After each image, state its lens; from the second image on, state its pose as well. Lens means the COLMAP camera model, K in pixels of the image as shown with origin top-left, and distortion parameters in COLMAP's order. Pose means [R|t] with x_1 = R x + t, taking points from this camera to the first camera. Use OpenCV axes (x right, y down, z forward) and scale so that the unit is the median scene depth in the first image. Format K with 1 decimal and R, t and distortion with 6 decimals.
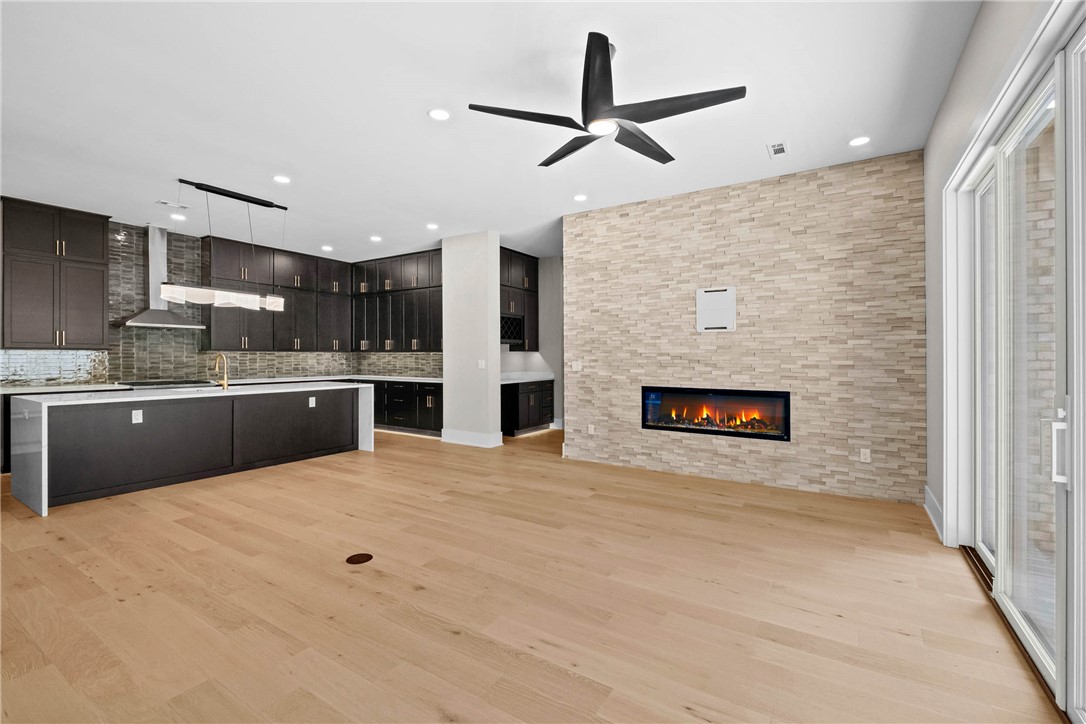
lens RADIAL K [[472.0, 0, 540.4], [0, 472.0, 365.4], [0, 0, 1]] dist [0.006482, -0.003956]
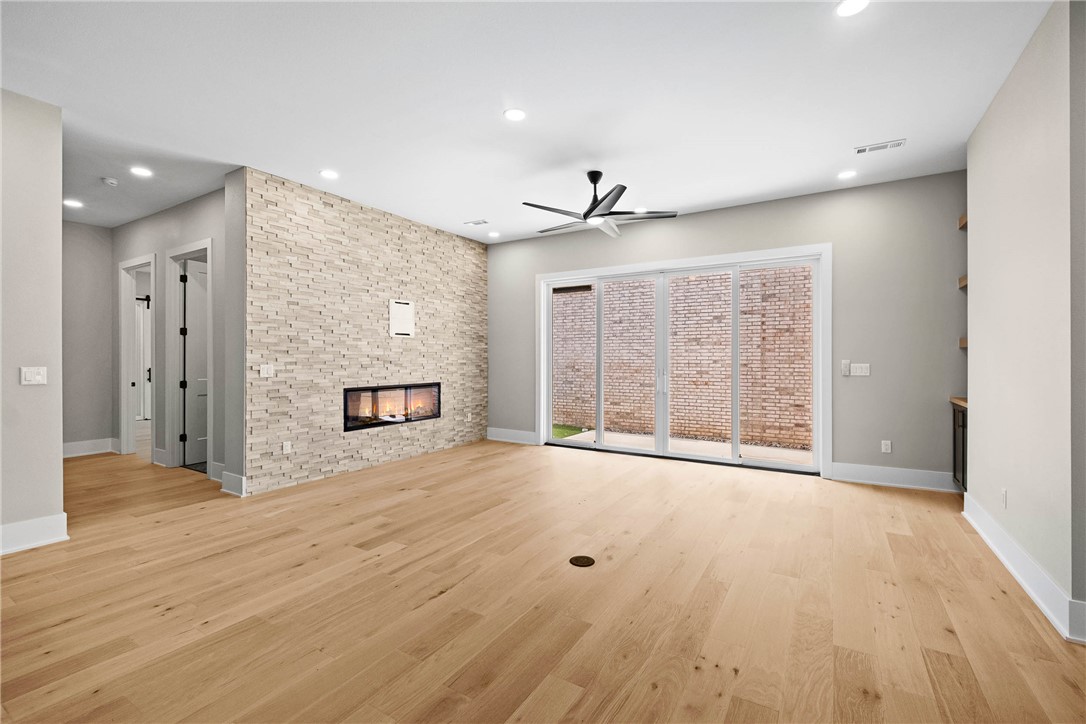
lens RADIAL K [[472.0, 0, 540.8], [0, 472.0, 365.7], [0, 0, 1]] dist [0.006482, -0.003956]
pose [[-0.017511, -0.018698, 0.999672, -0.751489], [0.020602, 0.999606, 0.019058, -0.012736], [-0.999634, 0.020929, -0.017119, 0.602610]]
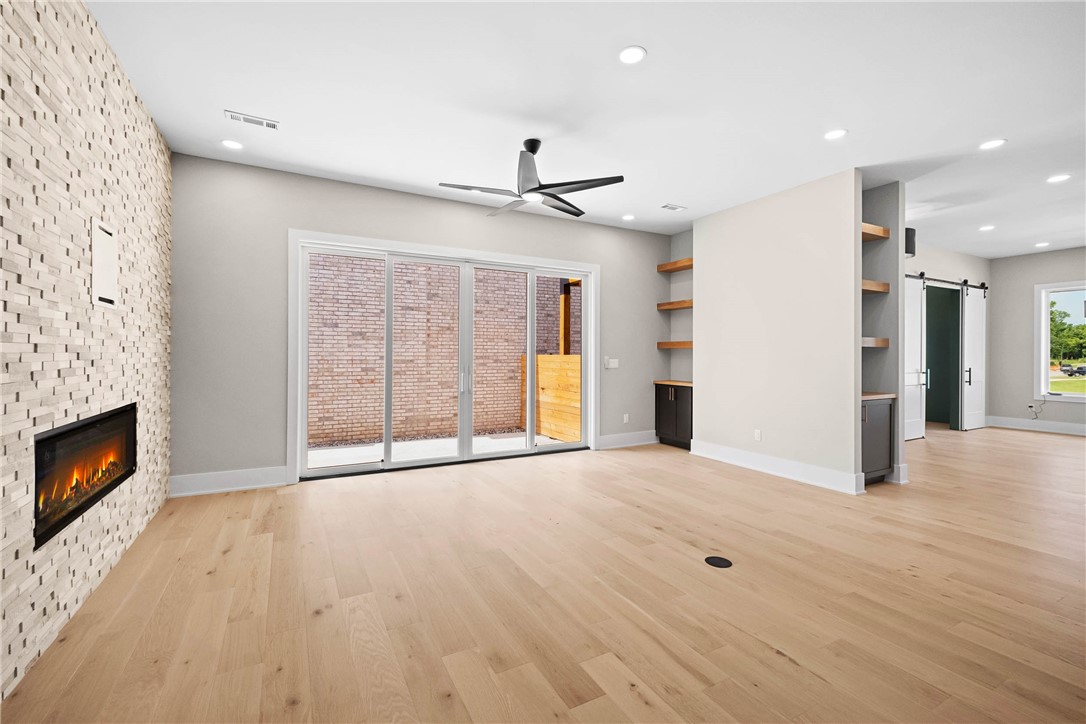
lens RADIAL K [[472.0, 0, 544.1], [0, 472.0, 360.6], [0, 0, 1]] dist [0.006482, -0.003956]
pose [[-0.877478, -0.012452, 0.479456, -0.291342], [0.003456, 0.999473, 0.032284, -0.022532], [-0.479605, 0.029985, -0.876972, 1.110629]]
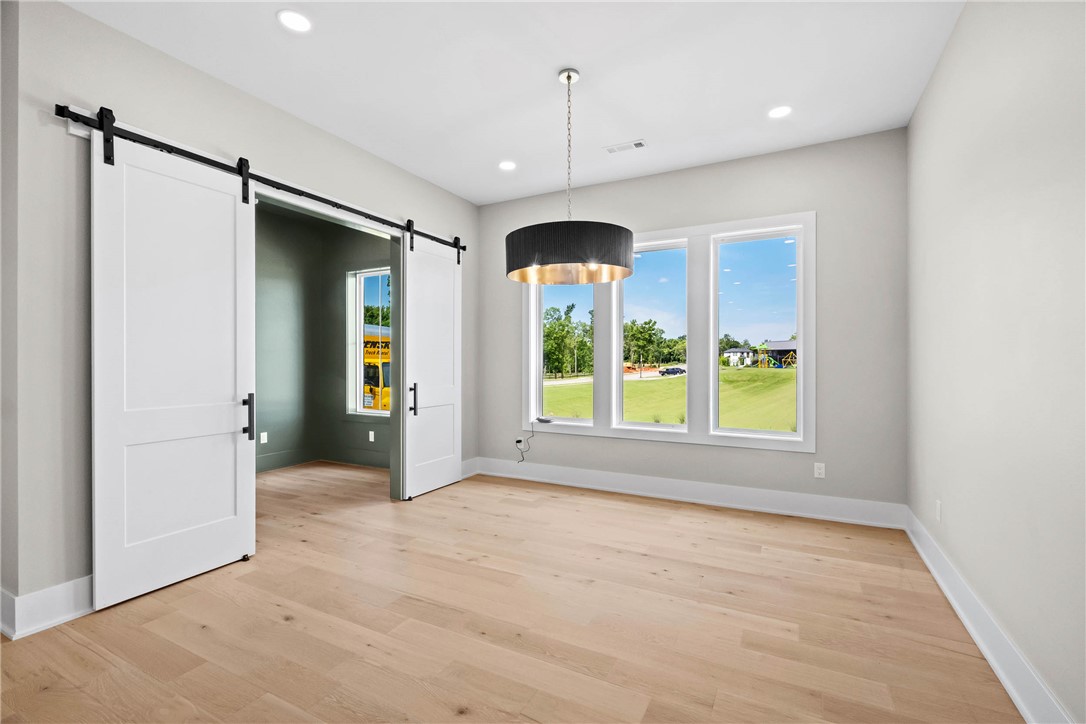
lens RADIAL K [[472.0, 0, 543.7], [0, 472.0, 365.8], [0, 0, 1]] dist [0.006482, -0.003956]
pose [[-0.996583, 0.001787, -0.082581, -0.885328], [-0.000591, 0.999586, 0.028763, -0.000121], [0.082598, 0.028714, -0.996169, 0.016877]]
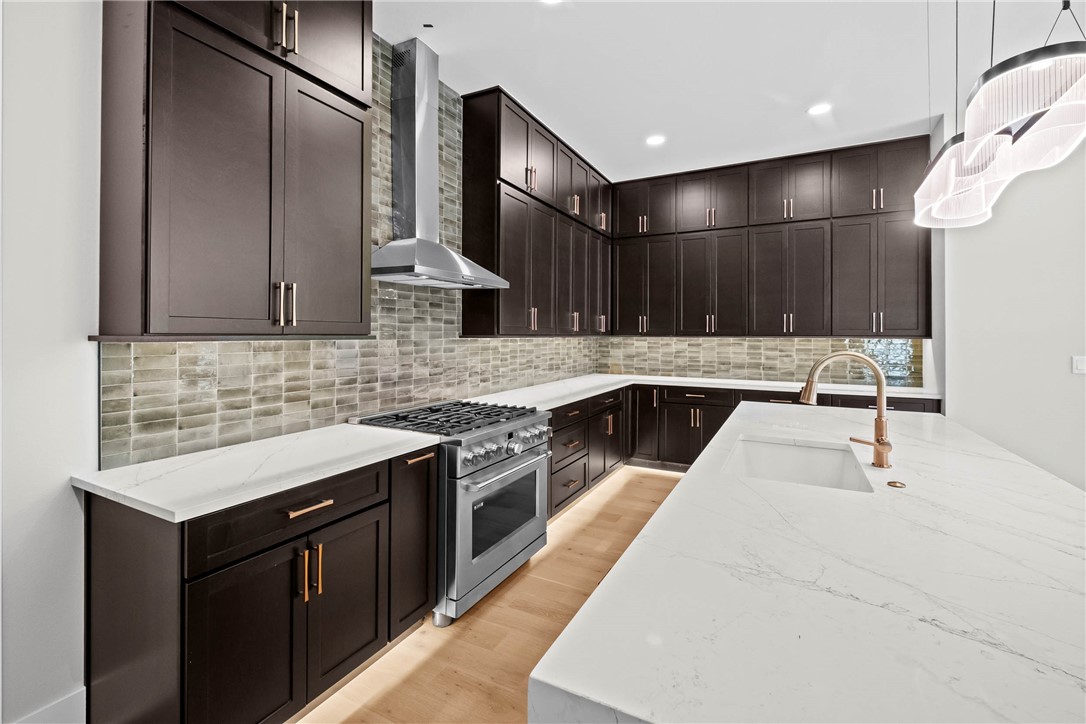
lens RADIAL K [[472.0, 0, 523.1], [0, 472.0, 340.3], [0, 0, 1]] dist [0.006482, -0.003956]
pose [[0.998143, -0.002061, 0.060873, -0.888441], [0.002560, 0.999964, -0.008120, -0.029737], [-0.060854, 0.008261, 0.998112, 0.680976]]
